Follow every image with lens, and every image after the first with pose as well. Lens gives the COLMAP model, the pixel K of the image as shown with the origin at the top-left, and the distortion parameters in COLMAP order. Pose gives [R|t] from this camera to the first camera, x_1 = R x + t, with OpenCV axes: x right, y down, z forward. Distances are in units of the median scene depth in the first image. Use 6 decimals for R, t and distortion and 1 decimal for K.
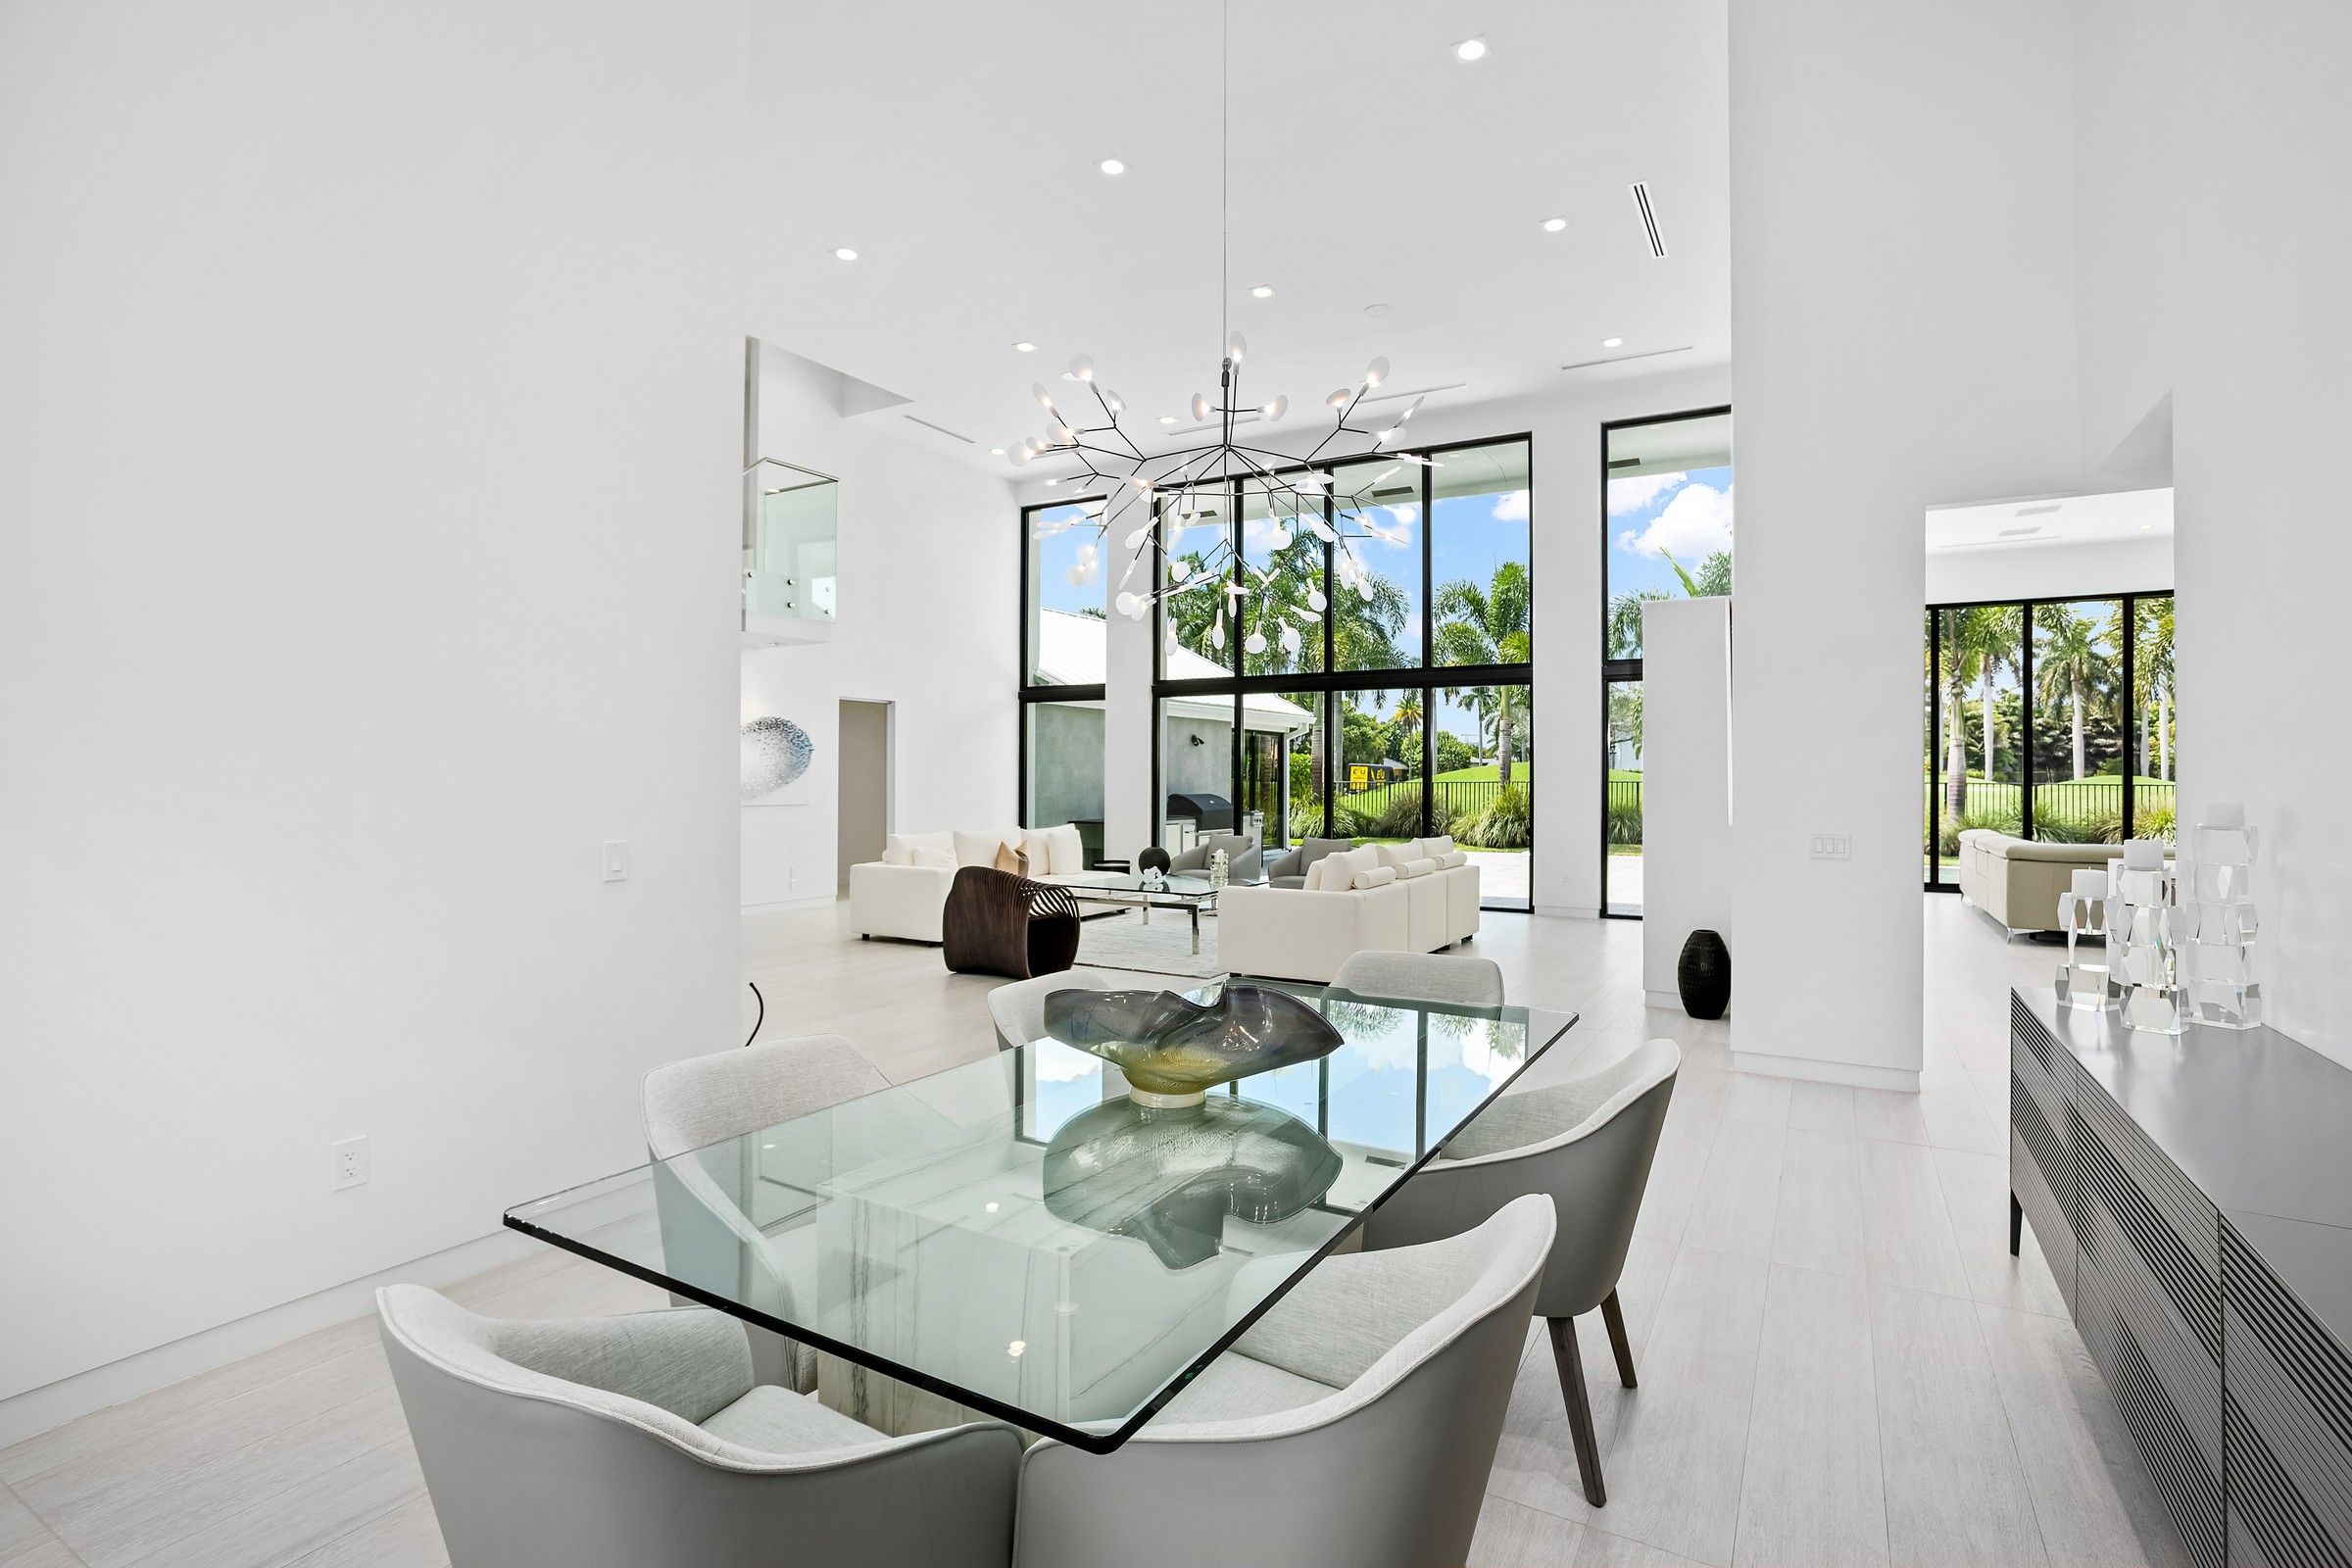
lens RADIAL K [[1121.4, 0, 1176.0], [0, 1121.4, 784.0], [0, 0, 1]] dist [-0.056389, 0.033403]
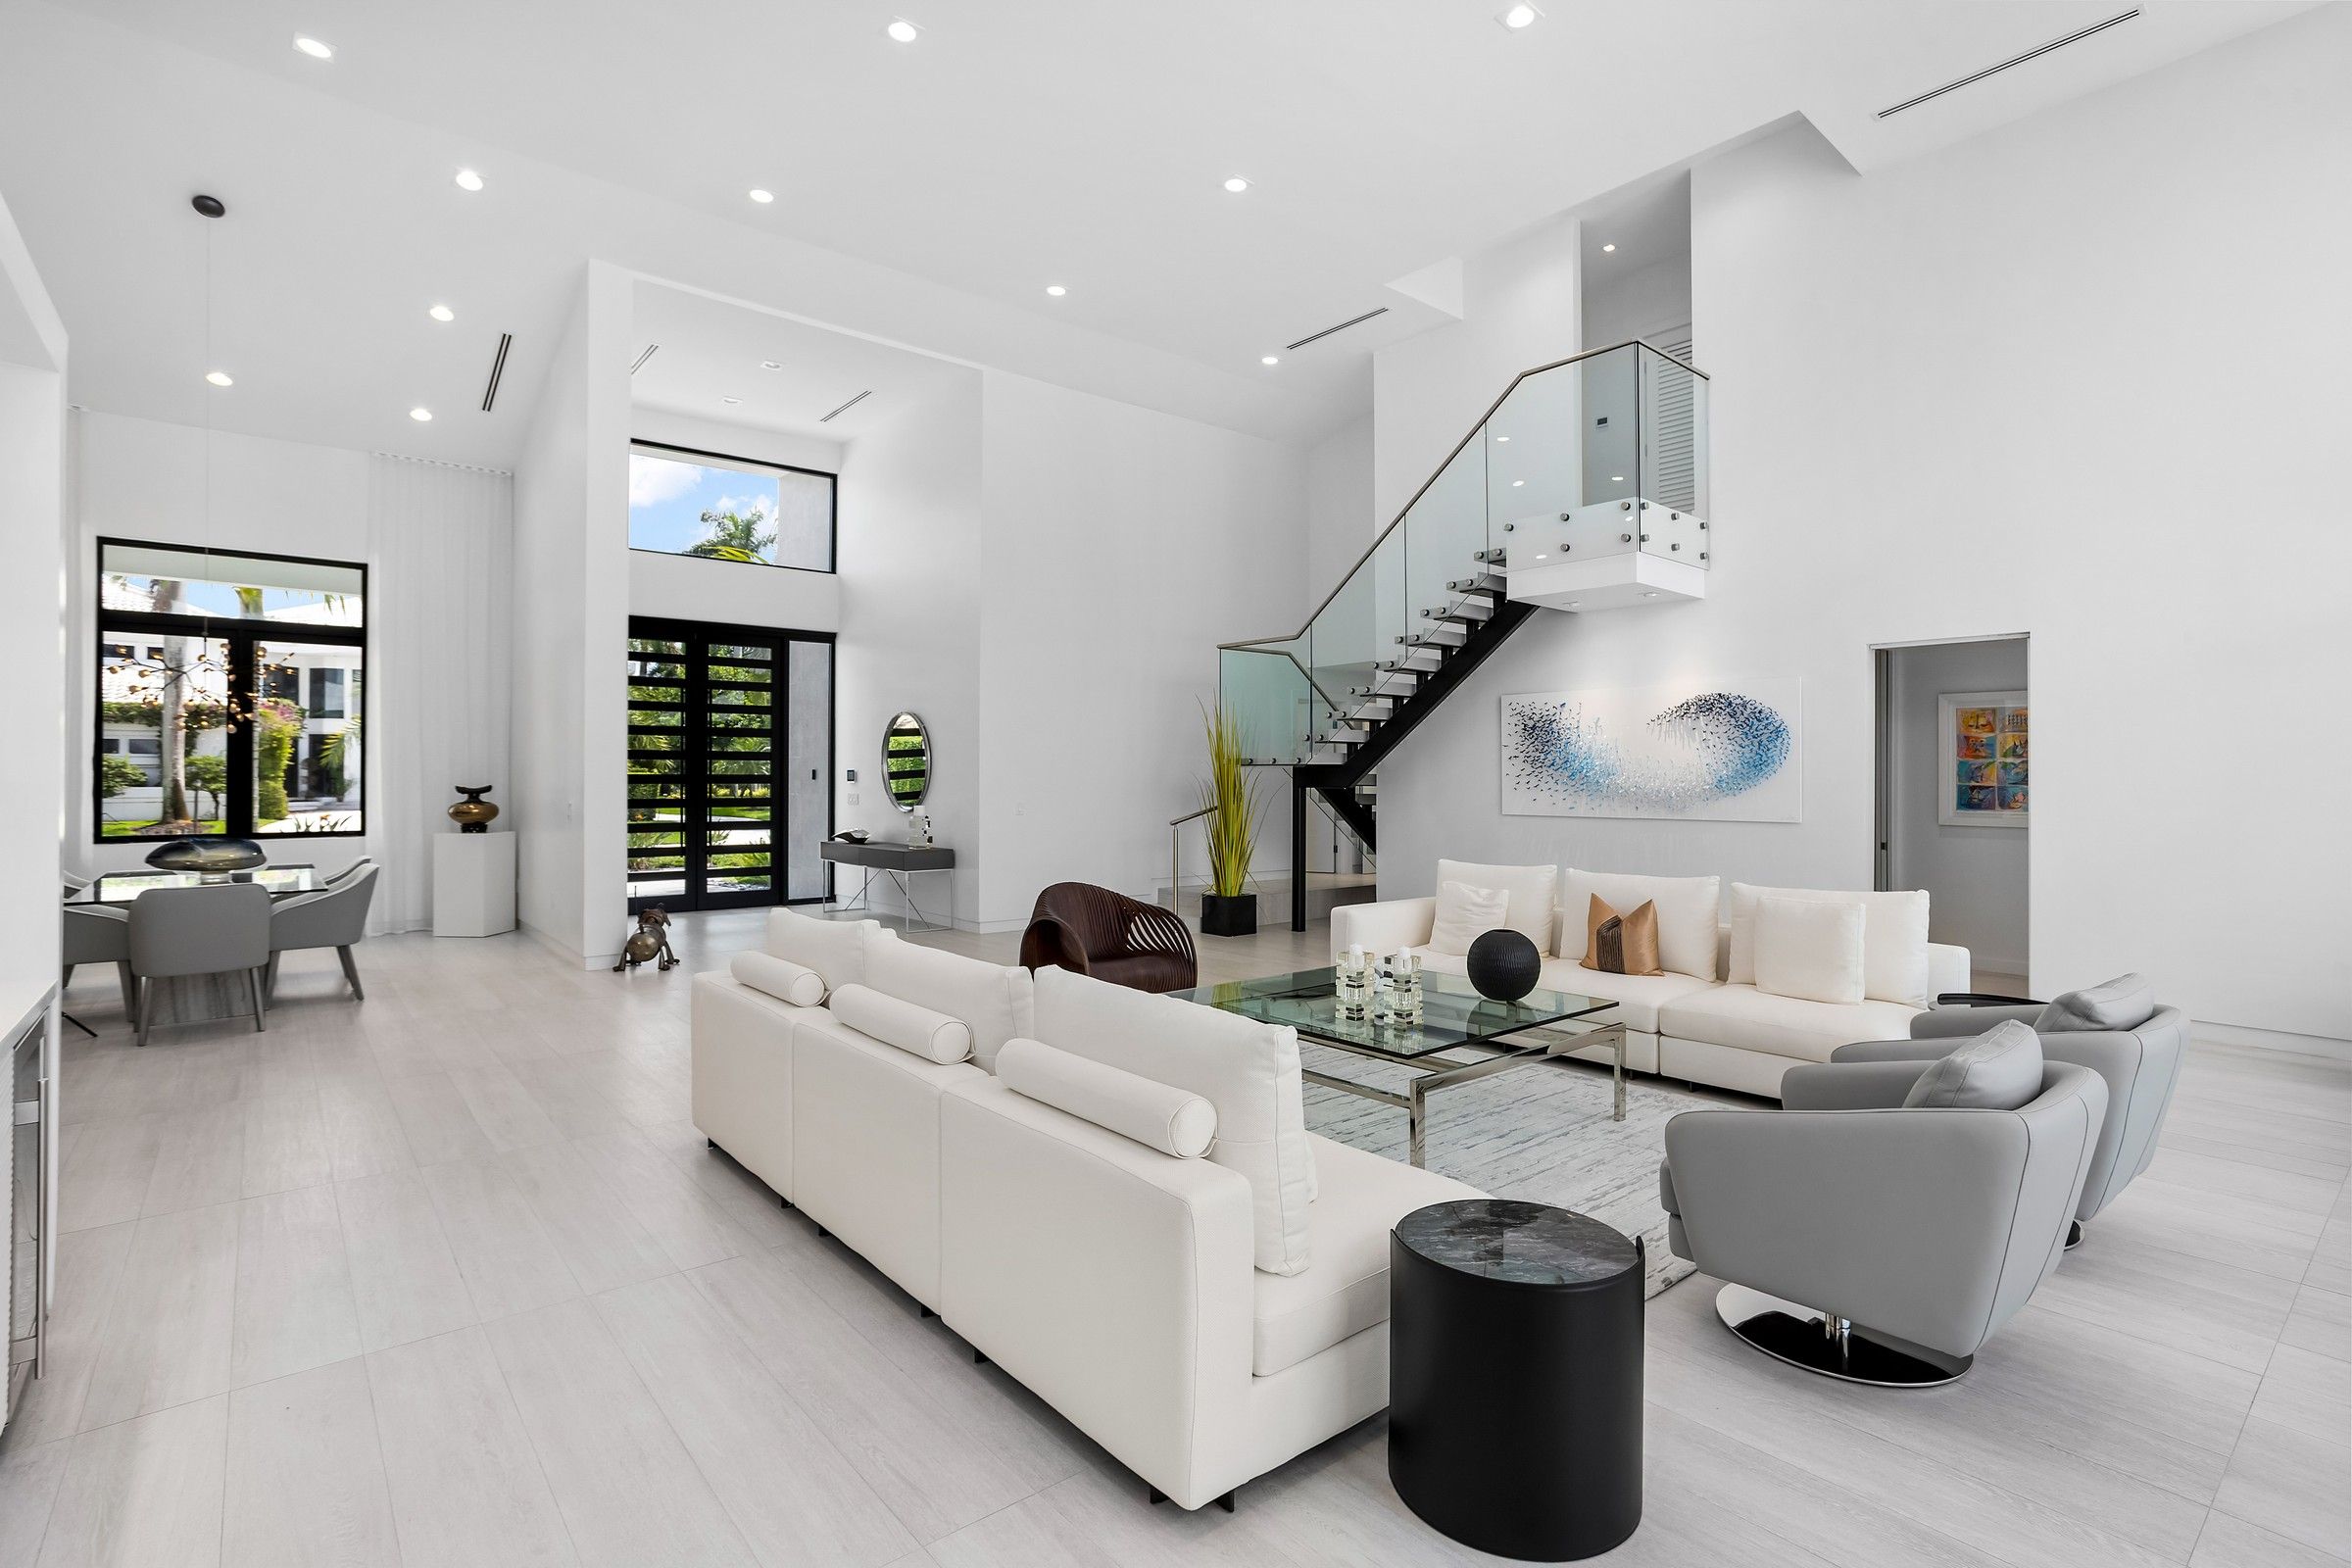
lens RADIAL K [[1134.1, 0, 1178.8], [0, 1134.1, 768.6], [0, 0, 1]] dist [-0.056945, 0.035460]
pose [[-0.340258, -0.008723, -0.940292, 0.309257], [-0.008479, 0.999945, -0.006208, -0.004829], [0.940294, 0.005860, -0.340313, 0.705067]]
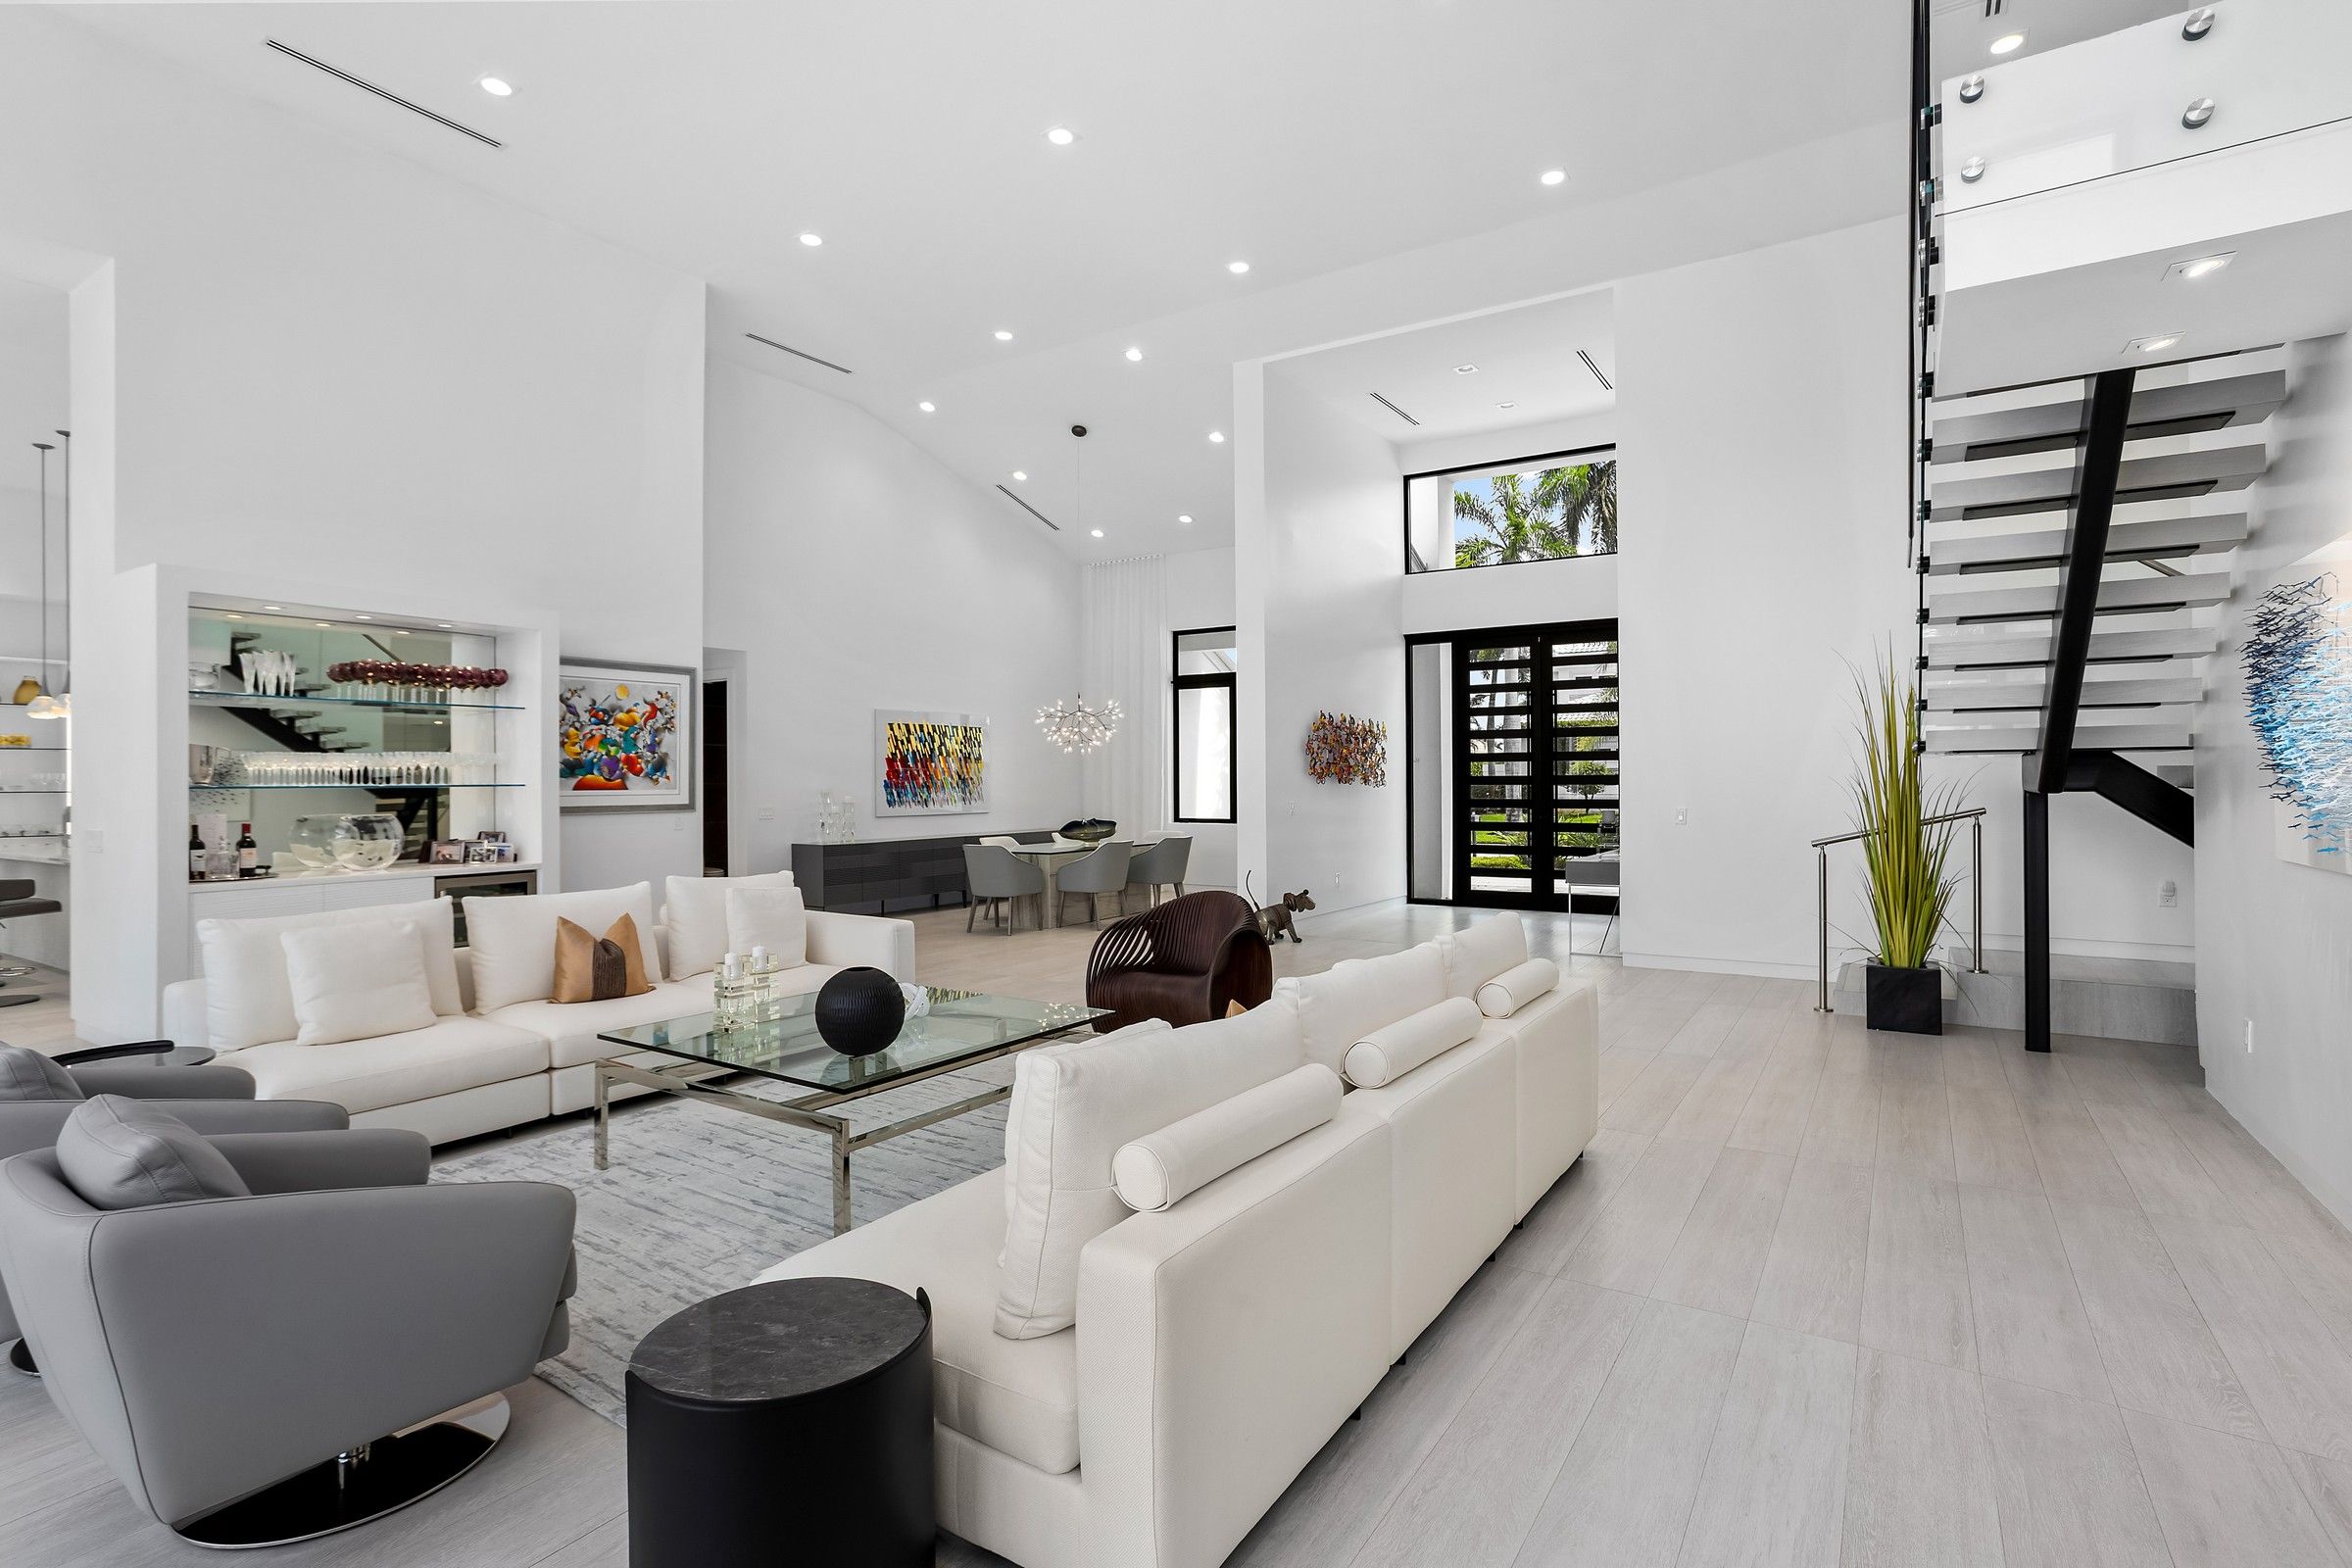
lens RADIAL K [[1142.5, 0, 1193.8], [0, 1142.5, 752.2], [0, 0, 1]] dist [-0.004354, -0.000338]
pose [[-0.999281, 0.005079, 0.037576, -0.098620], [0.004432, 0.999841, -0.017289, -0.006223], [-0.037658, -0.017110, -0.999144, 0.940039]]
